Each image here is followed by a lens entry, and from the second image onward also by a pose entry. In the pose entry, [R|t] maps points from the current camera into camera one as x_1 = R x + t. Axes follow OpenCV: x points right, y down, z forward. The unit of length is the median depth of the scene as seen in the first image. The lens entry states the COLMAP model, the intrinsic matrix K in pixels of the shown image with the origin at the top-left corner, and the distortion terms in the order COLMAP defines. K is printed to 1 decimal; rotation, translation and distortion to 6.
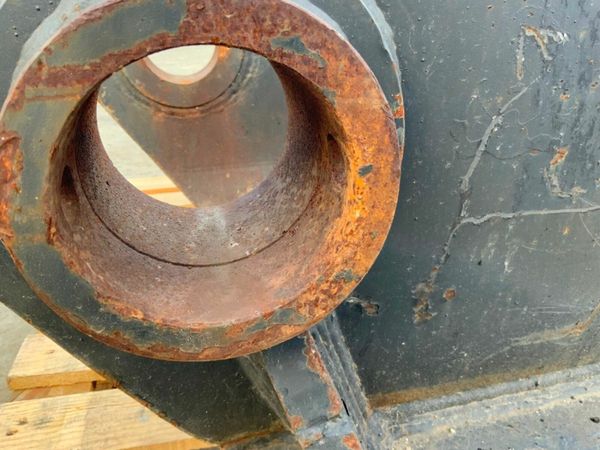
lens RADIAL K [[499.3, 0, 302.4], [0, 499.3, 226.1], [0, 0, 1]] dist [0.101631, -0.210039]
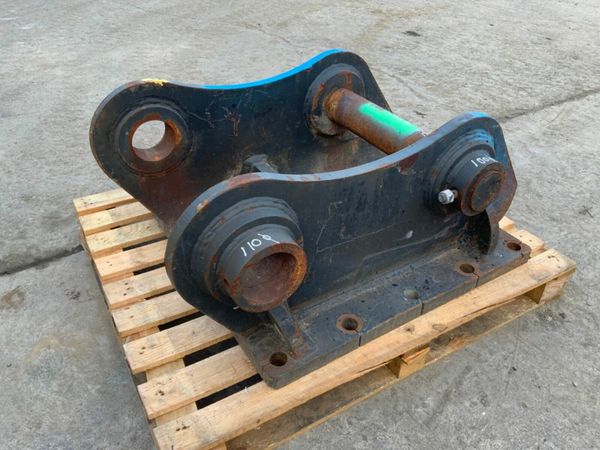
lens RADIAL K [[499.3, 0, 302.4], [0, 499.3, 226.1], [0, 0, 1]] dist [0.101631, -0.210039]
pose [[0.943074, -0.143140, 0.300204, -0.592419], [0.084765, 0.976283, 0.199216, -0.686642], [-0.321600, -0.162429, 0.932840, -1.616708]]
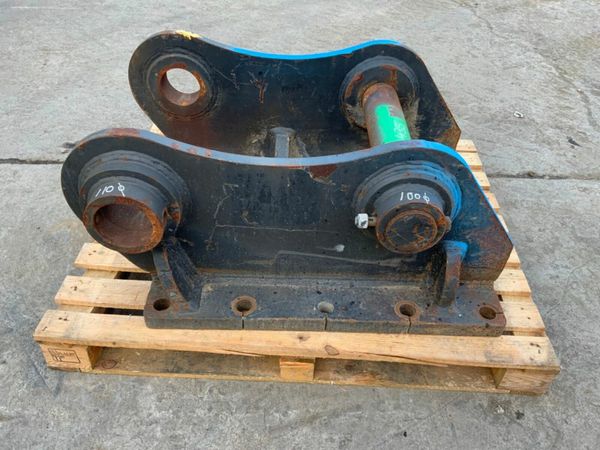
lens RADIAL K [[499.3, 0, 302.4], [0, 499.3, 226.1], [0, 0, 1]] dist [0.101631, -0.210039]
pose [[0.969618, 0.204291, -0.134555, 1.106032], [-0.161244, 0.947399, 0.276470, -0.854702], [0.183958, -0.246374, 0.951556, -1.732796]]
